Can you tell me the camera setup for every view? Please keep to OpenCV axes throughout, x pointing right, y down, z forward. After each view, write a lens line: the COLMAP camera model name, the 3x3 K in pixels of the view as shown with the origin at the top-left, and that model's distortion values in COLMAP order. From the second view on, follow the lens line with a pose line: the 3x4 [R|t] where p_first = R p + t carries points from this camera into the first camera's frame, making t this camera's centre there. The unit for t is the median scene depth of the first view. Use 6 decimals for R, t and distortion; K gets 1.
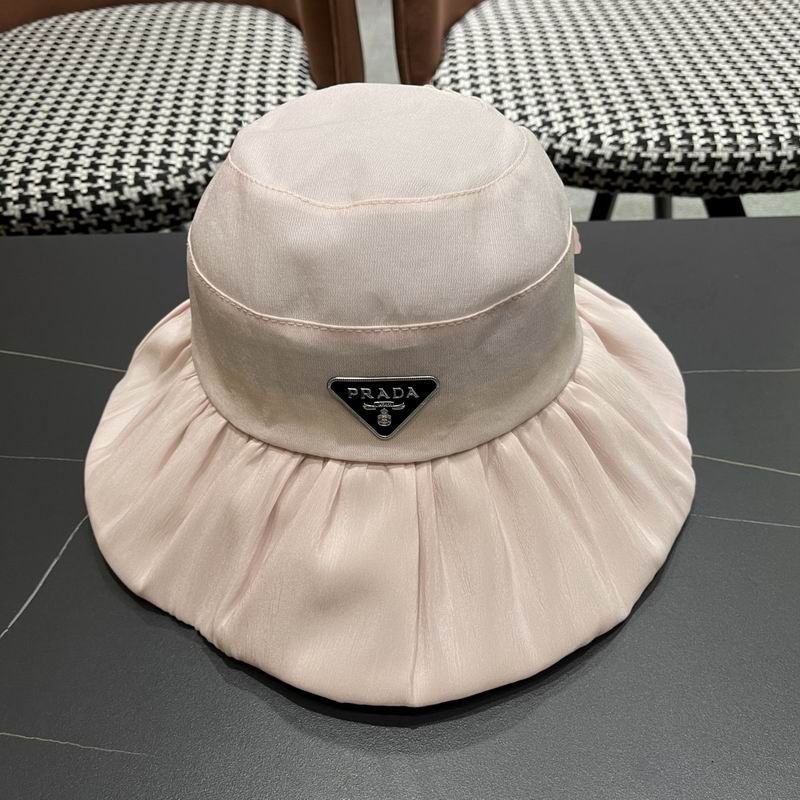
lens RADIAL K [[843.4, 0, 401.9], [0, 843.4, 404.5], [0, 0, 1]] dist [0.019799, 0.000000]
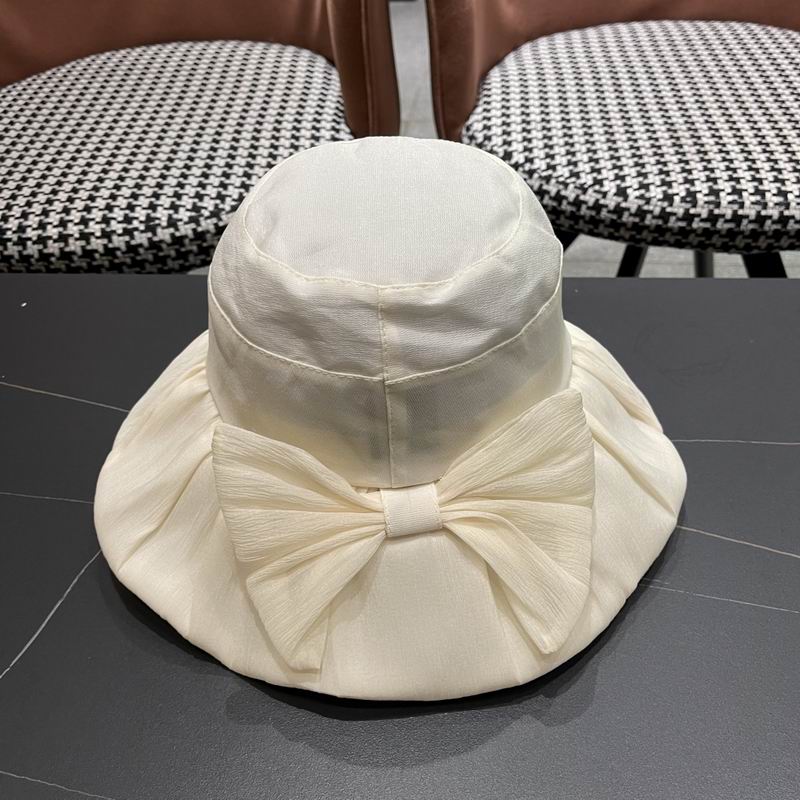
lens RADIAL K [[843.4, 0, 399.2], [0, 843.4, 414.5], [0, 0, 1]] dist [0.019799, 0.000000]
pose [[0.997163, 0.041715, -0.062652, 0.040784], [-0.041886, 0.999121, -0.001404, -0.038951], [0.062538, 0.004024, 0.998034, -0.015039]]
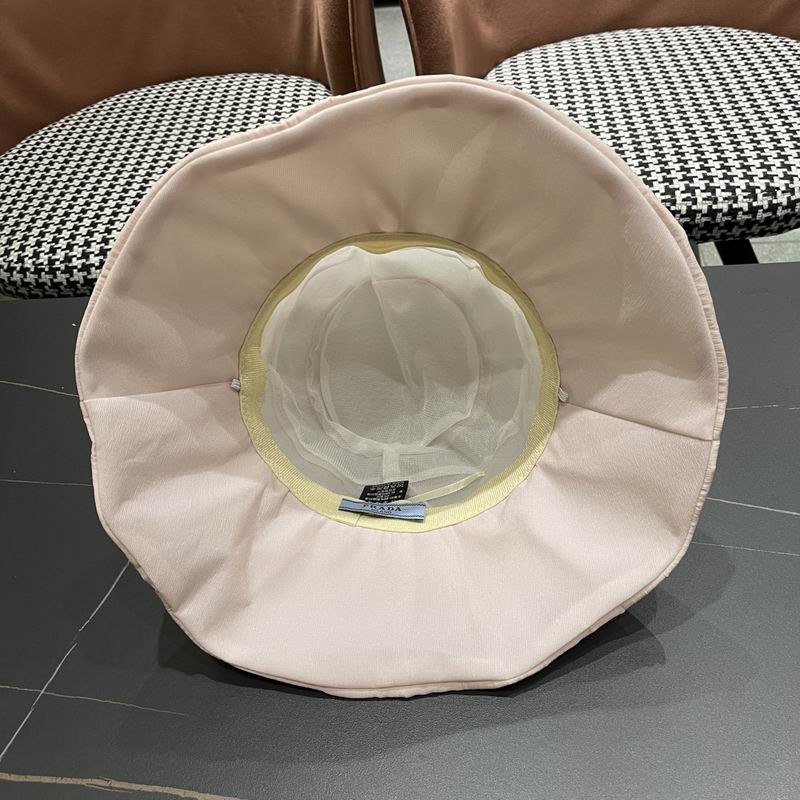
lens RADIAL K [[843.4, 0, 400.3], [0, 843.4, 402.2], [0, 0, 1]] dist [0.019799, 0.000000]
pose [[0.995509, -0.011452, -0.093969, 0.081788], [0.011210, 0.999932, -0.003110, -0.036875], [0.093999, 0.002042, 0.995570, -0.152339]]
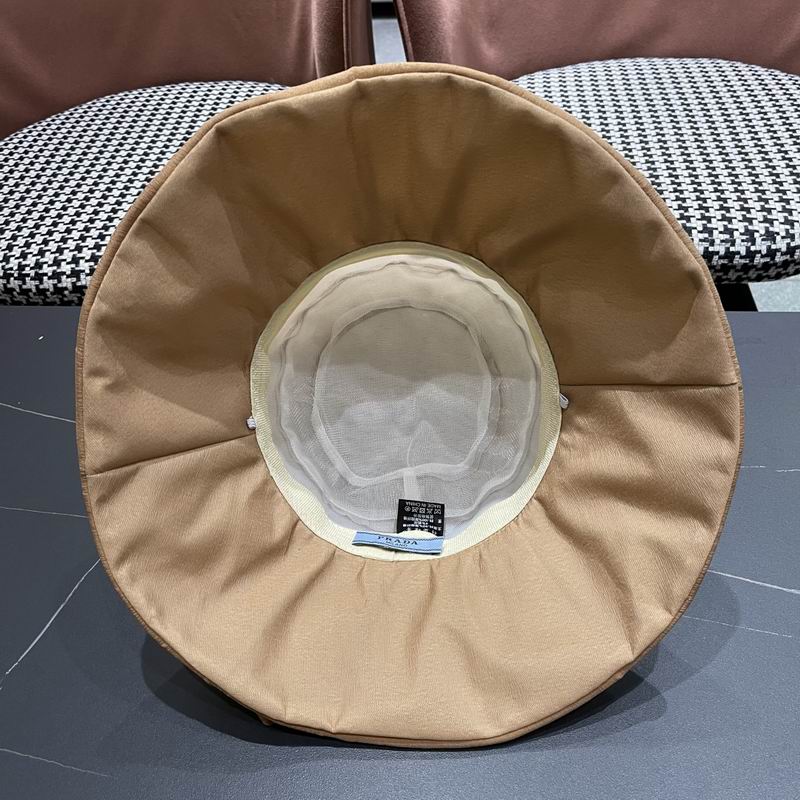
lens RADIAL K [[843.4, 0, 399.0], [0, 843.4, 404.9], [0, 0, 1]] dist [0.019799, 0.000000]
pose [[0.995041, 0.041355, -0.090465, 0.103283], [-0.042435, 0.999049, -0.010055, -0.067462], [0.089963, 0.013844, 0.995849, -0.106362]]
